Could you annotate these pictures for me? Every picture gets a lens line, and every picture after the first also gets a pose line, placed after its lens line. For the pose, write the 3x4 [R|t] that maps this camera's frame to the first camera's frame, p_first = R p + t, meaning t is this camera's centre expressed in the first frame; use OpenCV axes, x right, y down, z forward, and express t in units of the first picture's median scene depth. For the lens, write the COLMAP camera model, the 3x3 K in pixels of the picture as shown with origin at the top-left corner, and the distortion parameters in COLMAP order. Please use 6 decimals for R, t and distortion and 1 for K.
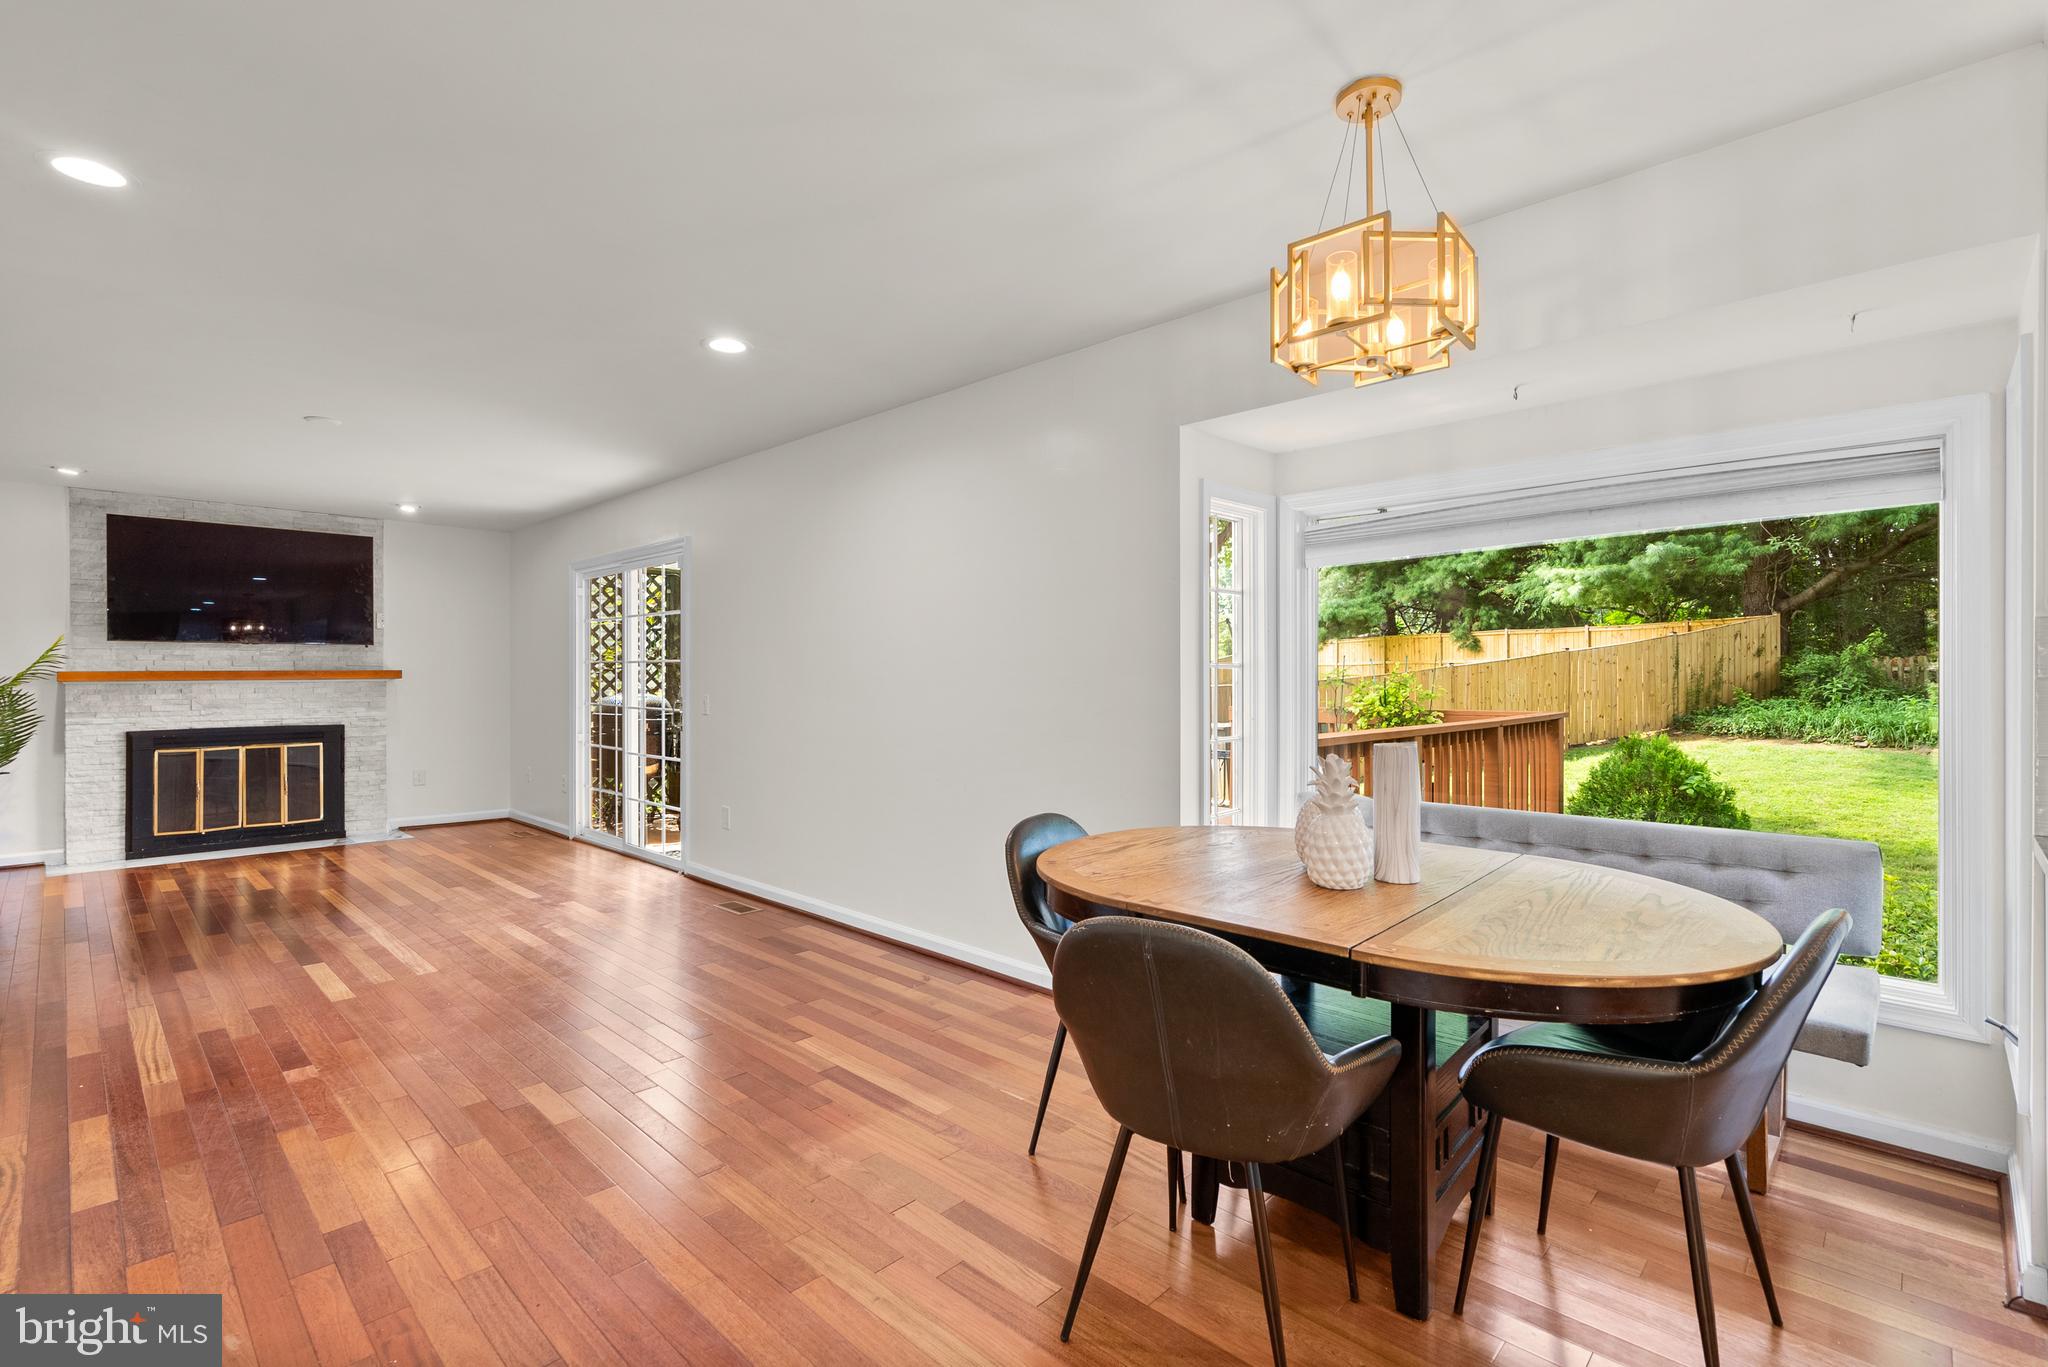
lens RADIAL K [[935.4, 0, 1025.9], [0, 935.4, 672.9], [0, 0, 1]] dist [-0.005830, 0.000357]
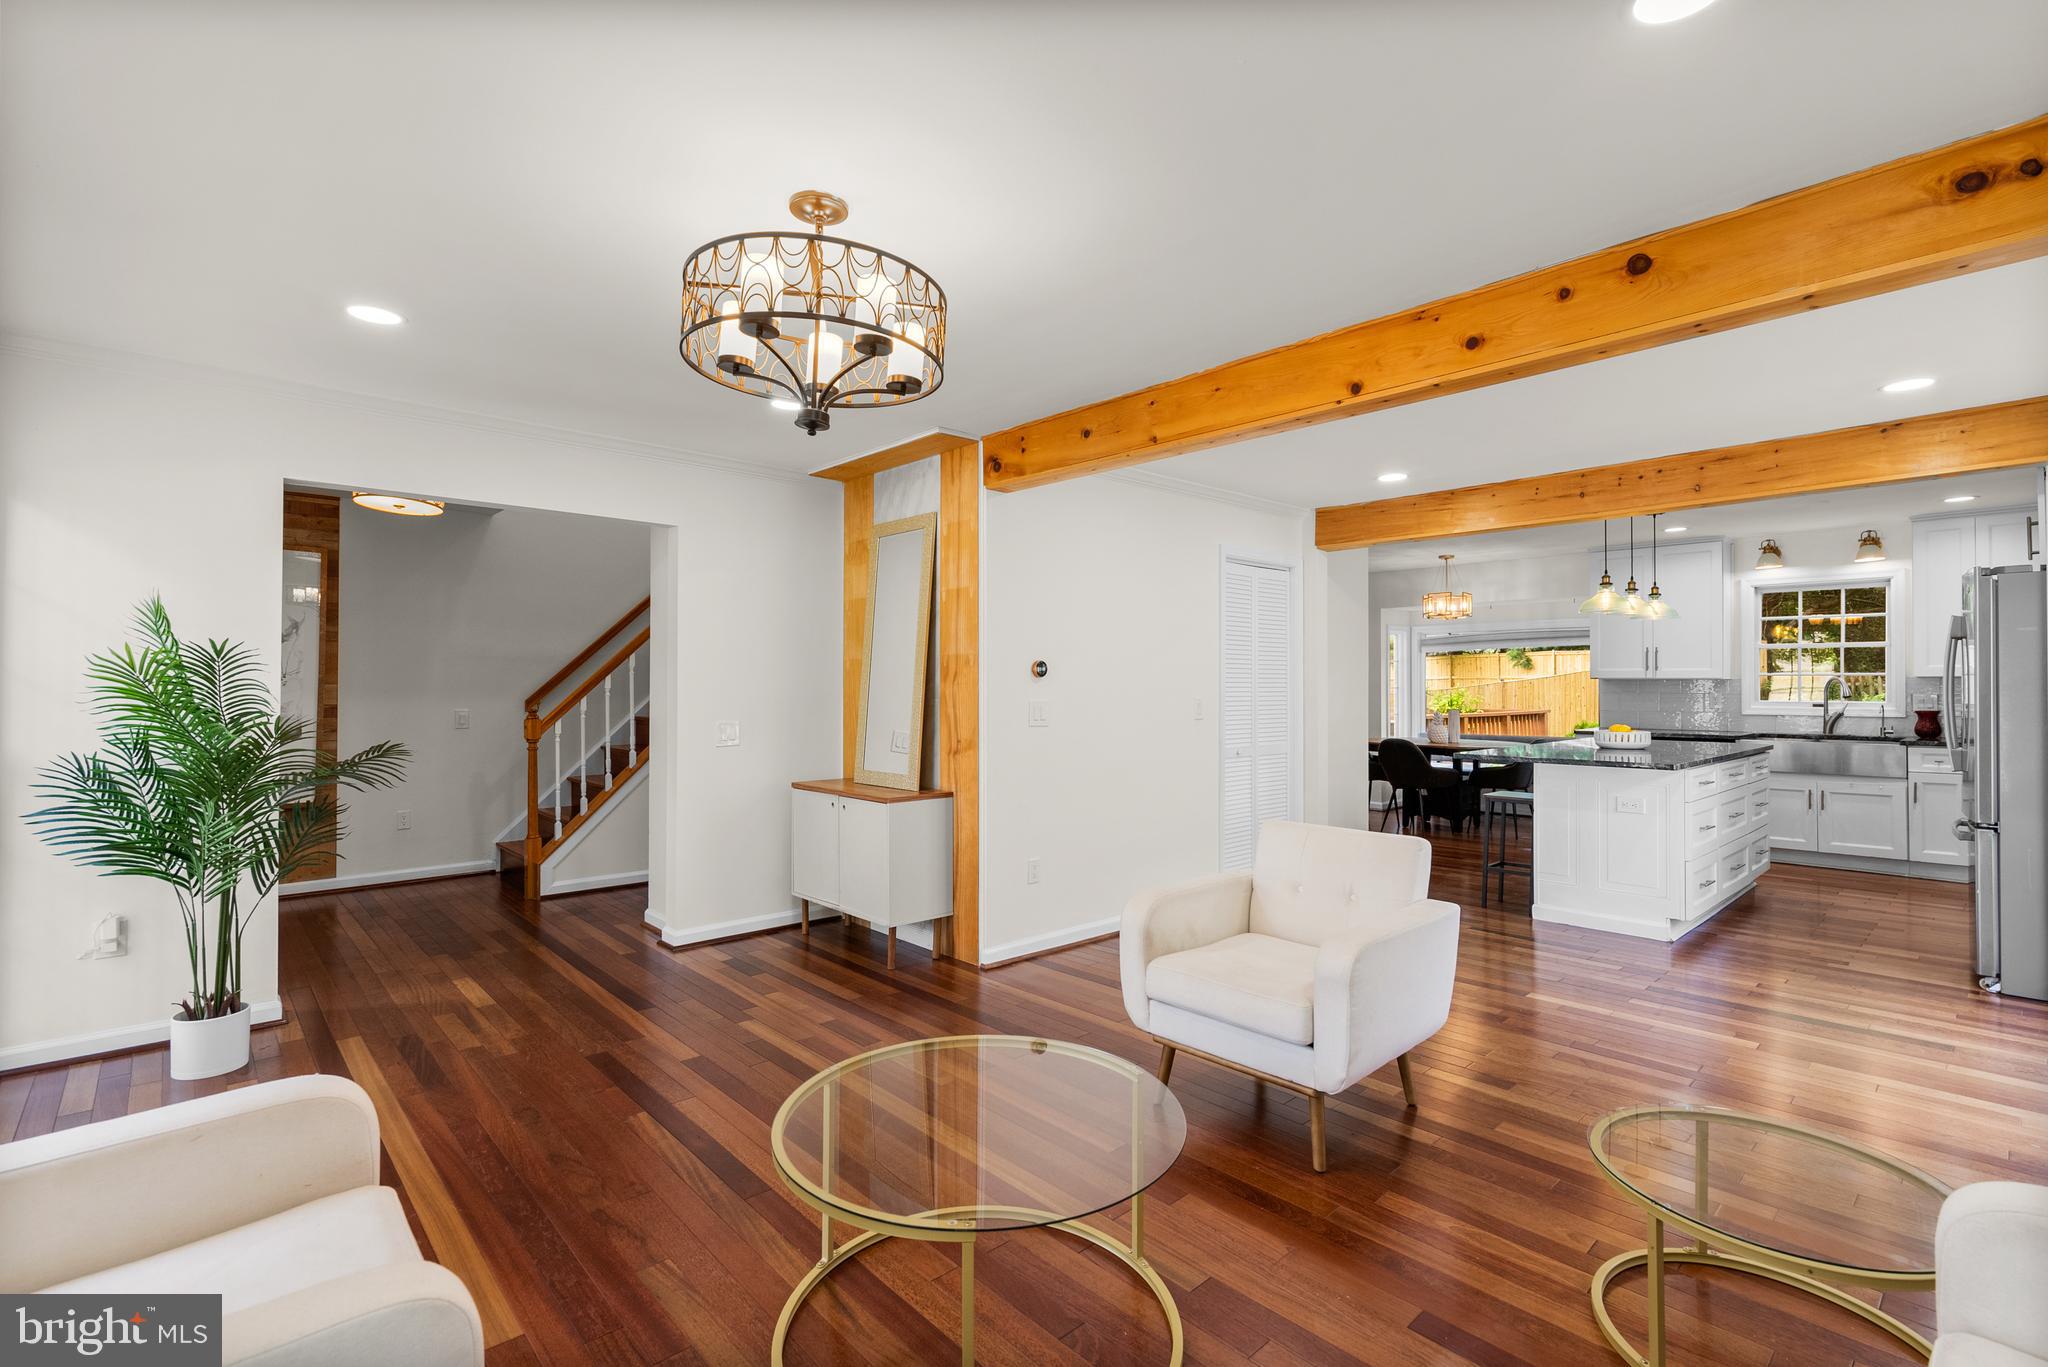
lens RADIAL K [[935.4, 0, 1021.2], [0, 935.4, 680.1], [0, 0, 1]] dist [-0.005830, 0.000357]
pose [[0.997969, 0.000713, -0.063692, -0.424005], [-0.001053, 0.999985, -0.005313, -0.007772], [0.063687, 0.005369, 0.997955, -1.098535]]
